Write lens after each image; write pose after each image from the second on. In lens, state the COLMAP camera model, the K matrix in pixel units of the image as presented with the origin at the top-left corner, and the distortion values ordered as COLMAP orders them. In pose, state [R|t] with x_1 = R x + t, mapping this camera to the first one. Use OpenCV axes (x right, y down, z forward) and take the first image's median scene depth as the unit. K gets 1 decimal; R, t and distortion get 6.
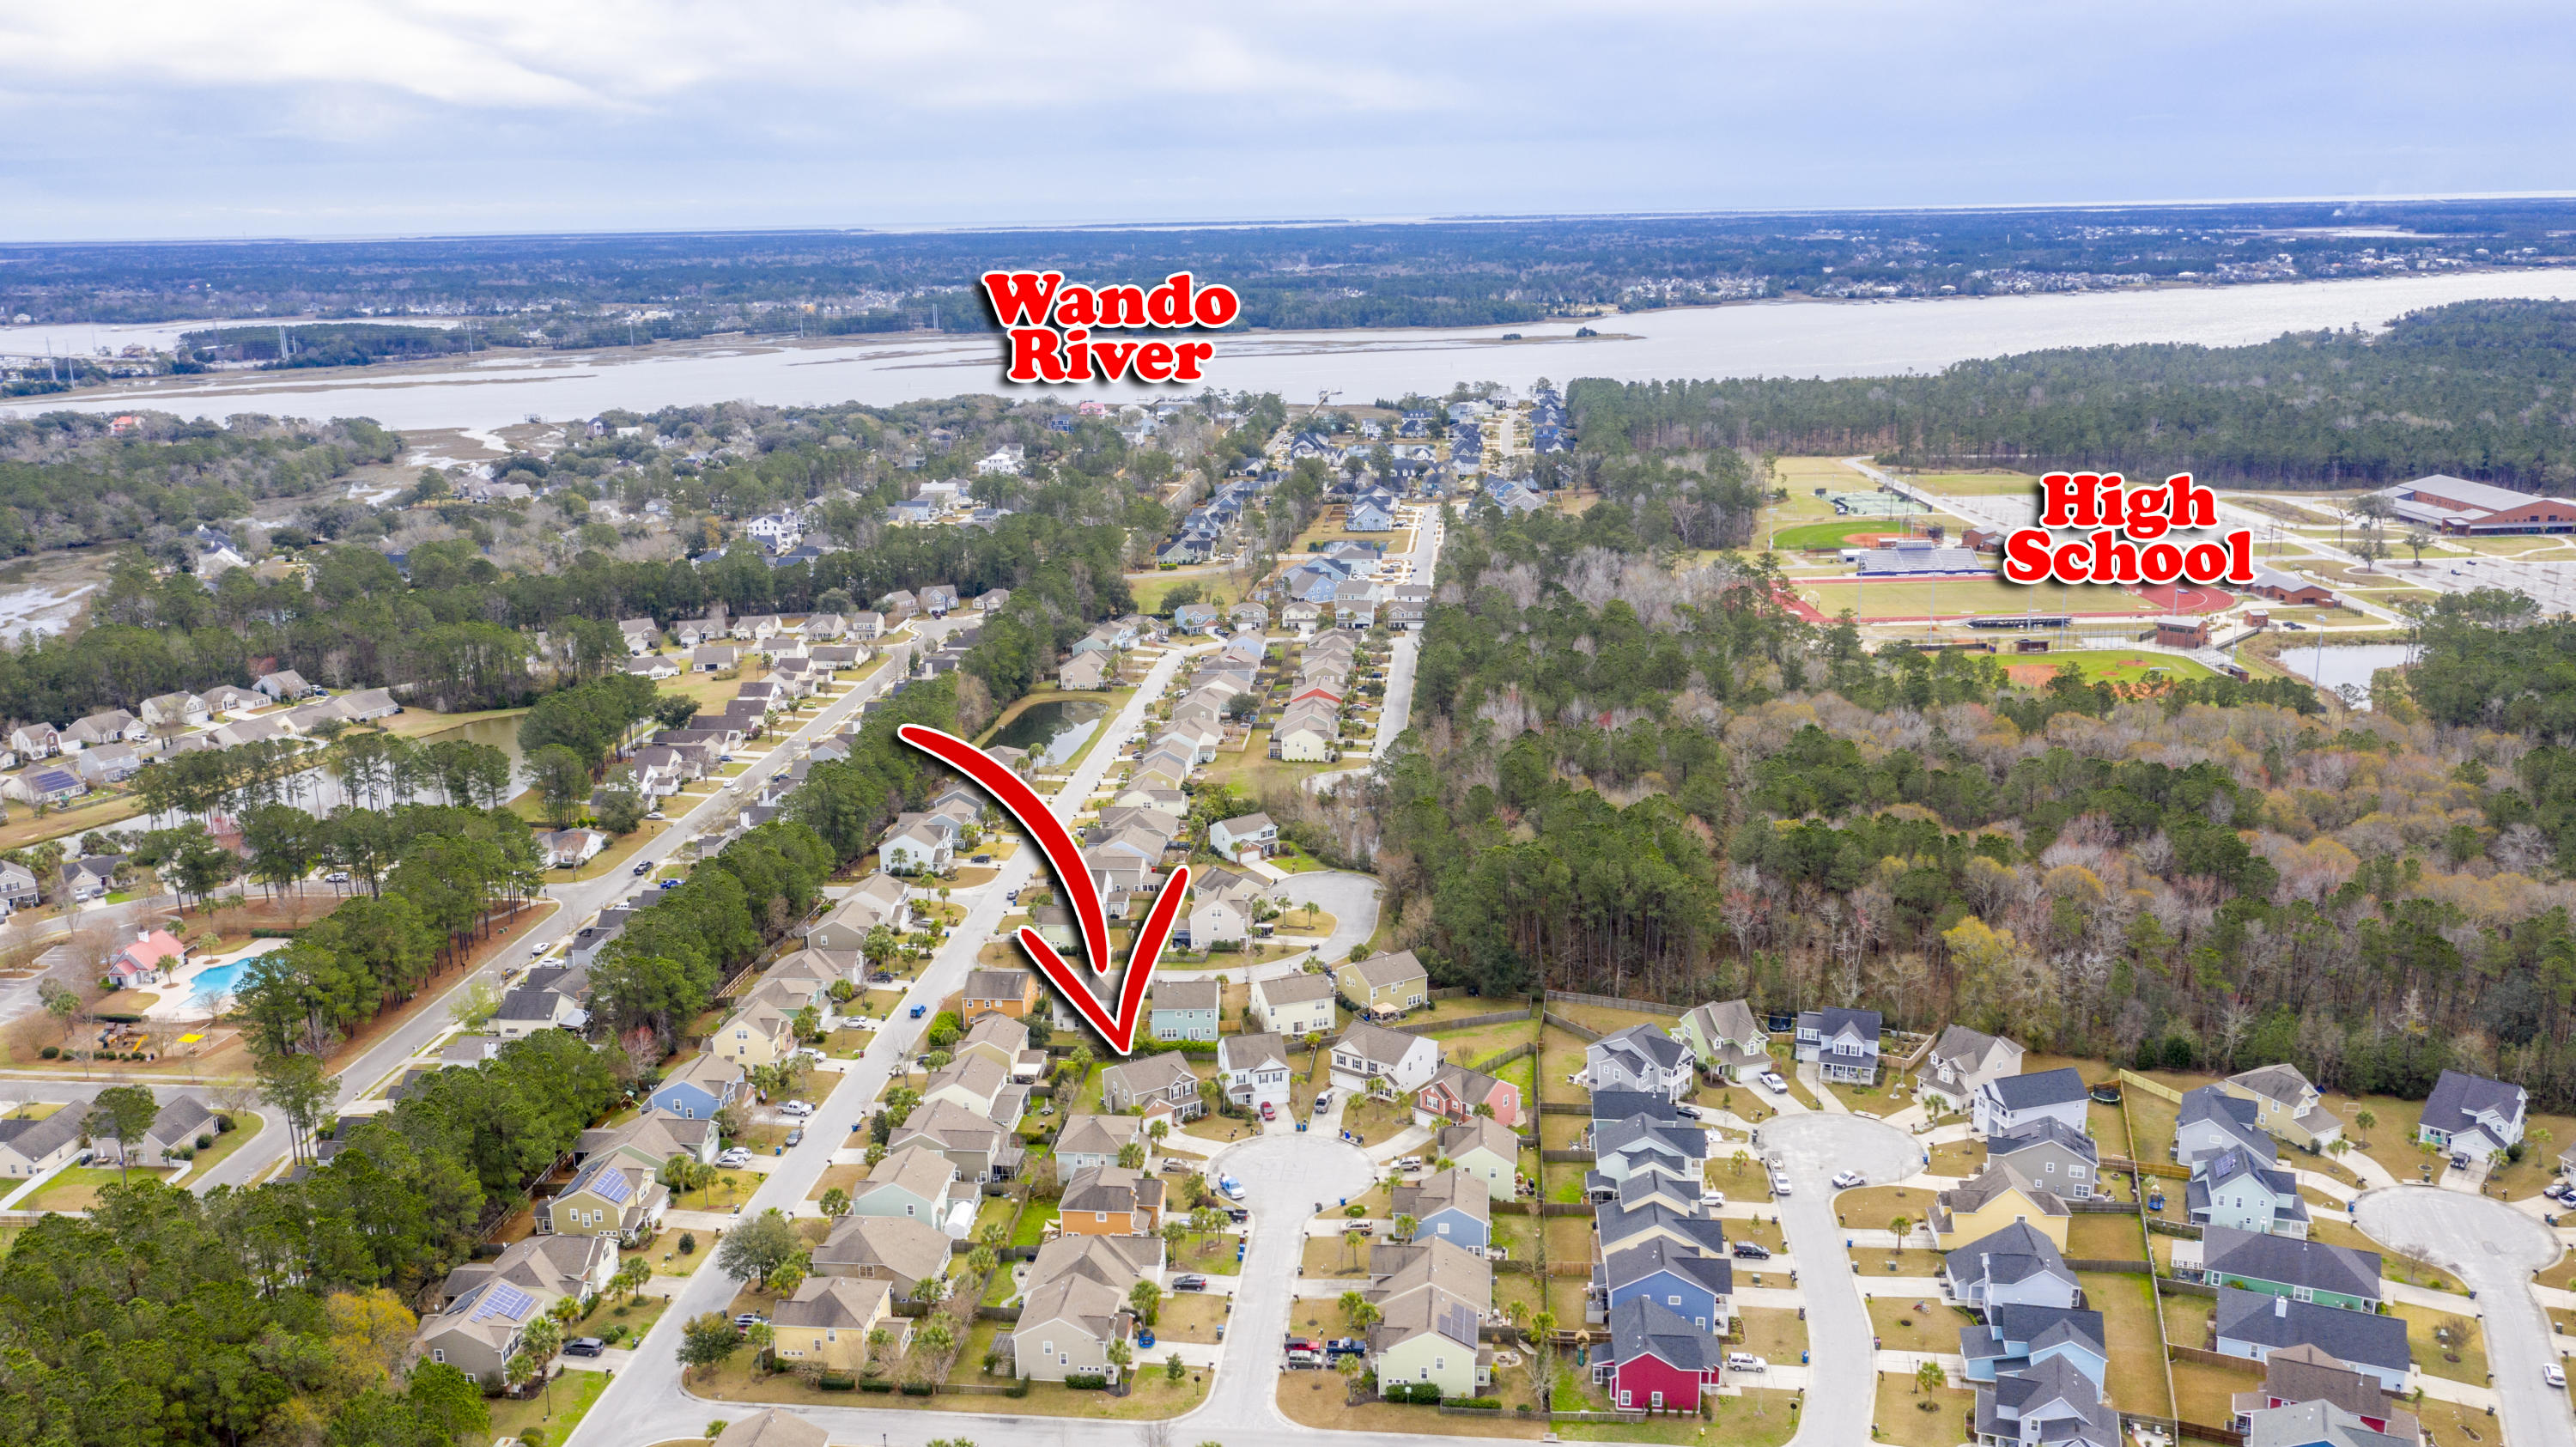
lens RADIAL K [[2070.5, 0, 1285.4], [0, 2070.5, 740.2], [0, 0, 1]] dist [0.001389, -0.000371]
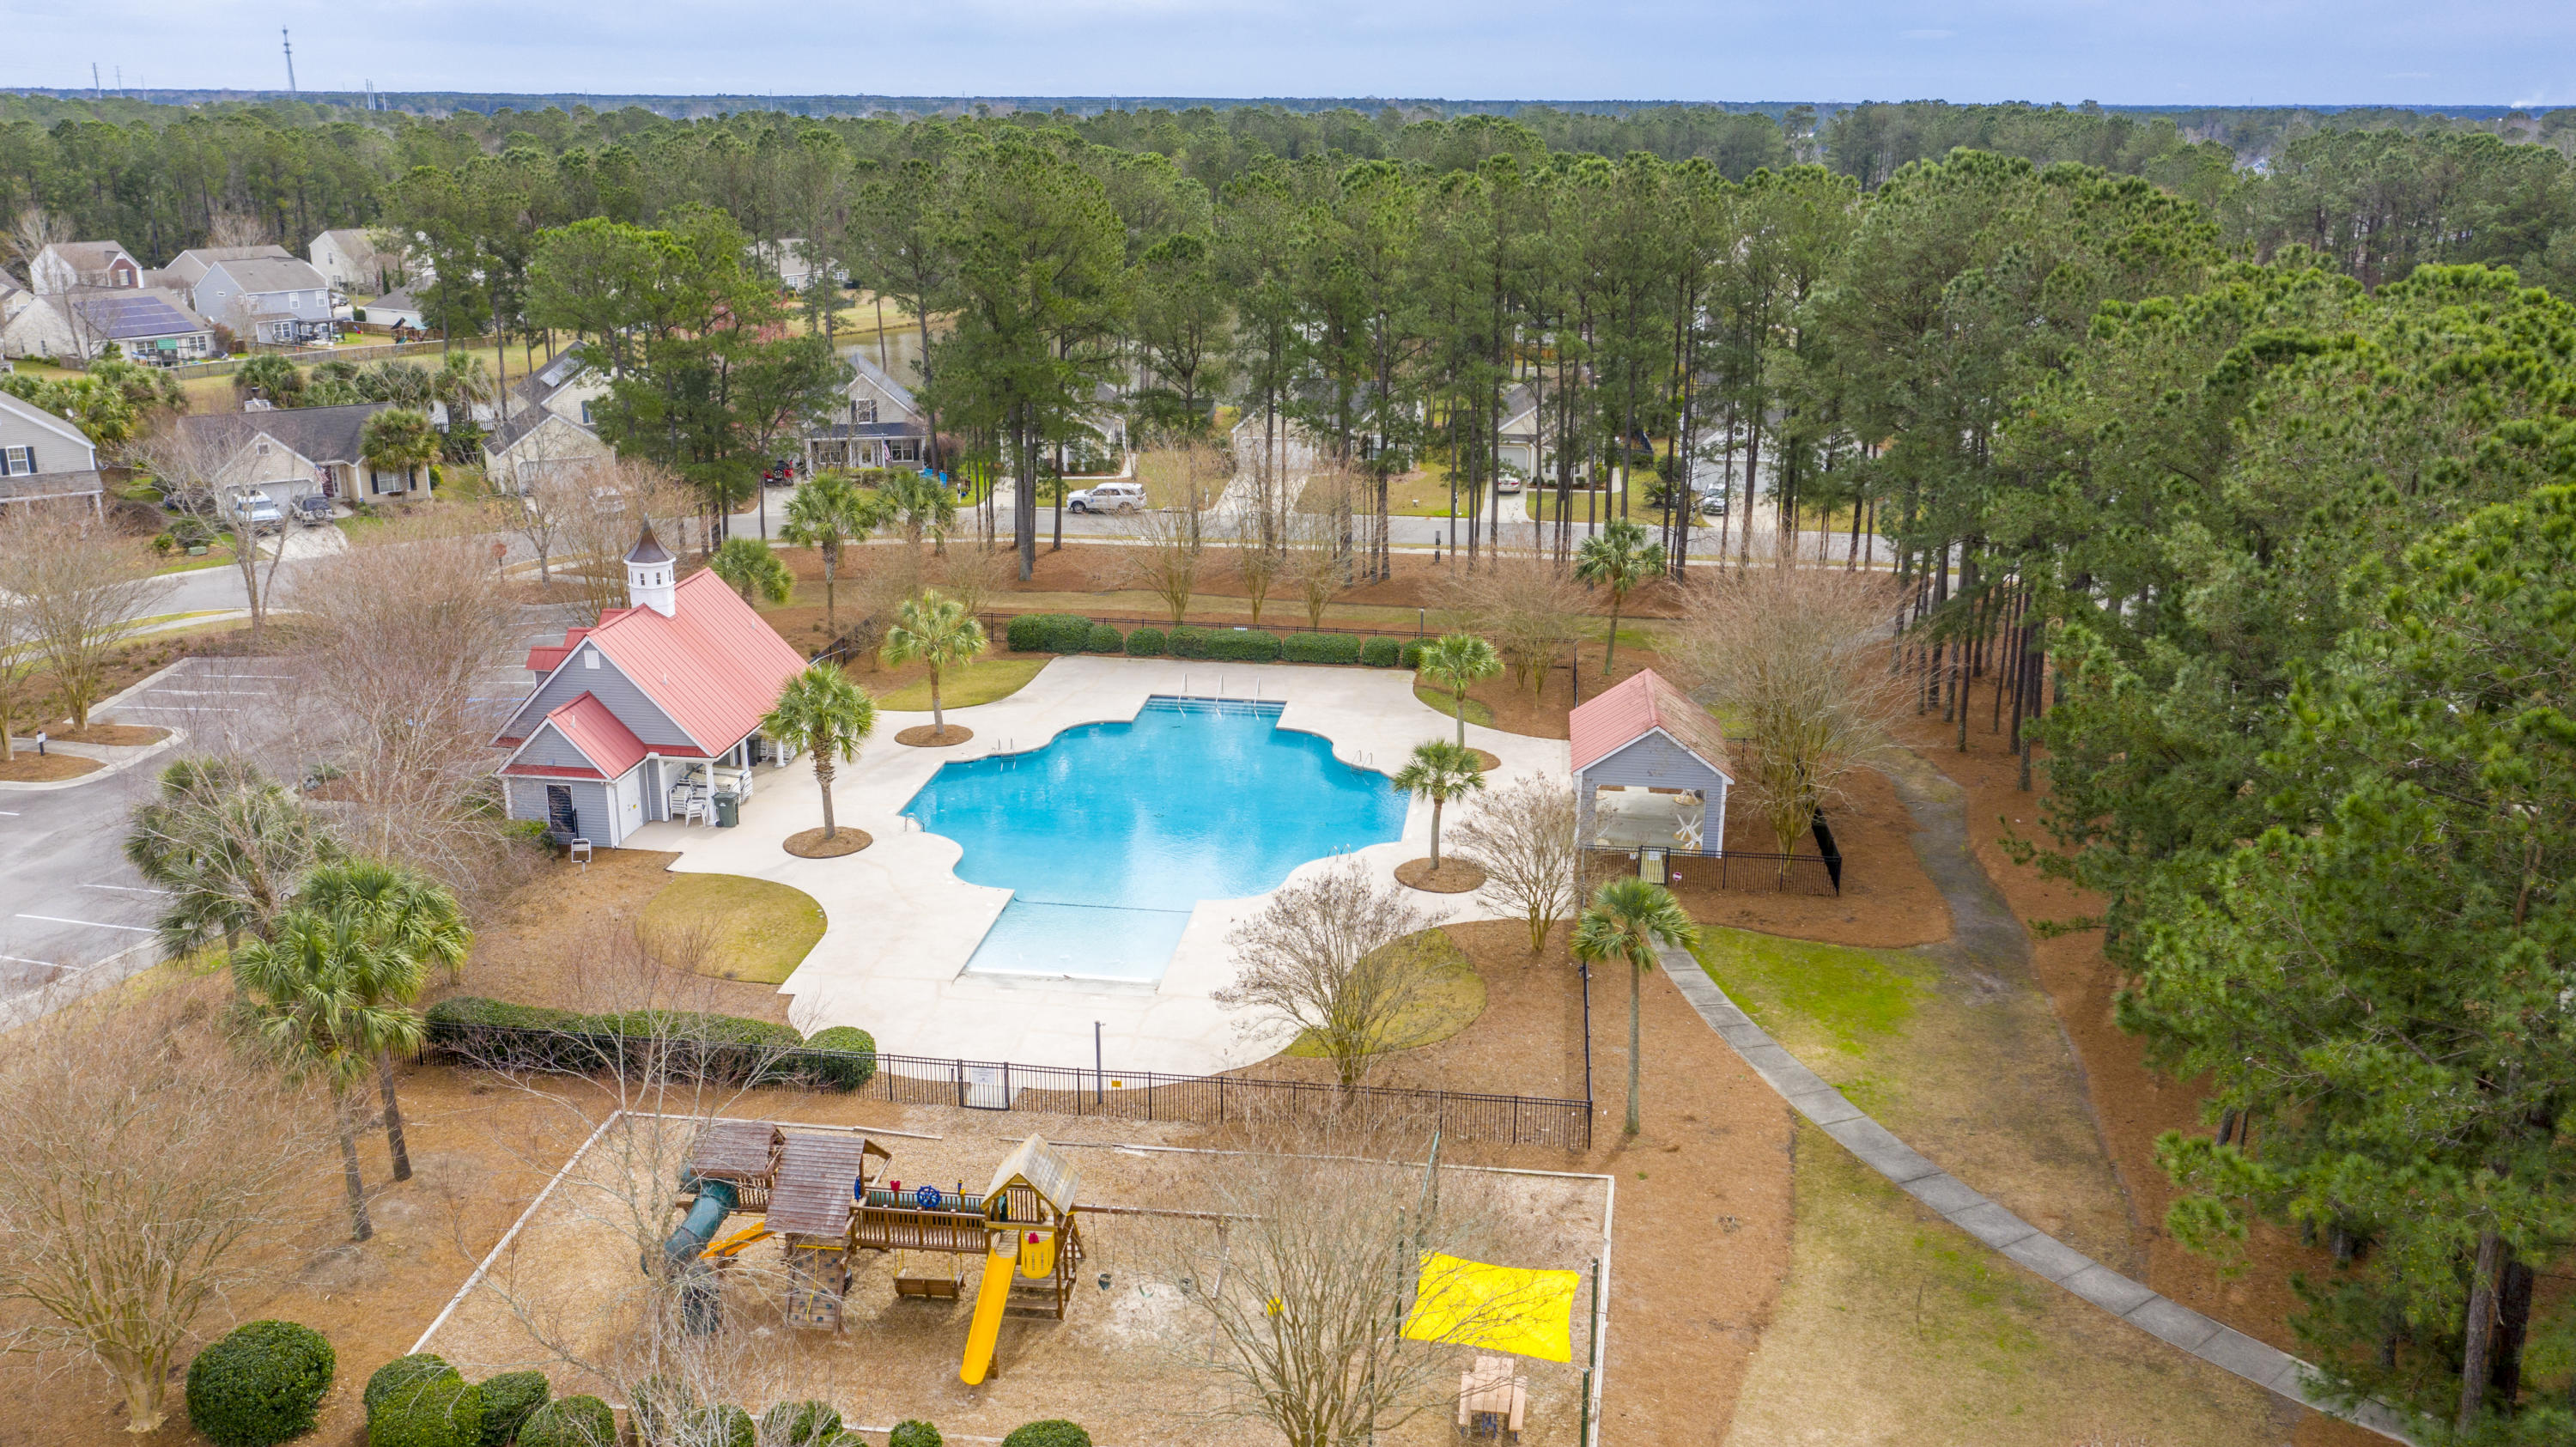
lens RADIAL K [[2070.5, 0, 1285.4], [0, 2070.5, 740.2], [0, 0, 1]] dist [0.001389, -0.000371]
pose [[0.999452, 0.030603, -0.012604, -0.466680], [-0.030020, 0.998576, 0.044096, 0.094256], [0.013935, -0.043694, 0.998948, 0.768943]]
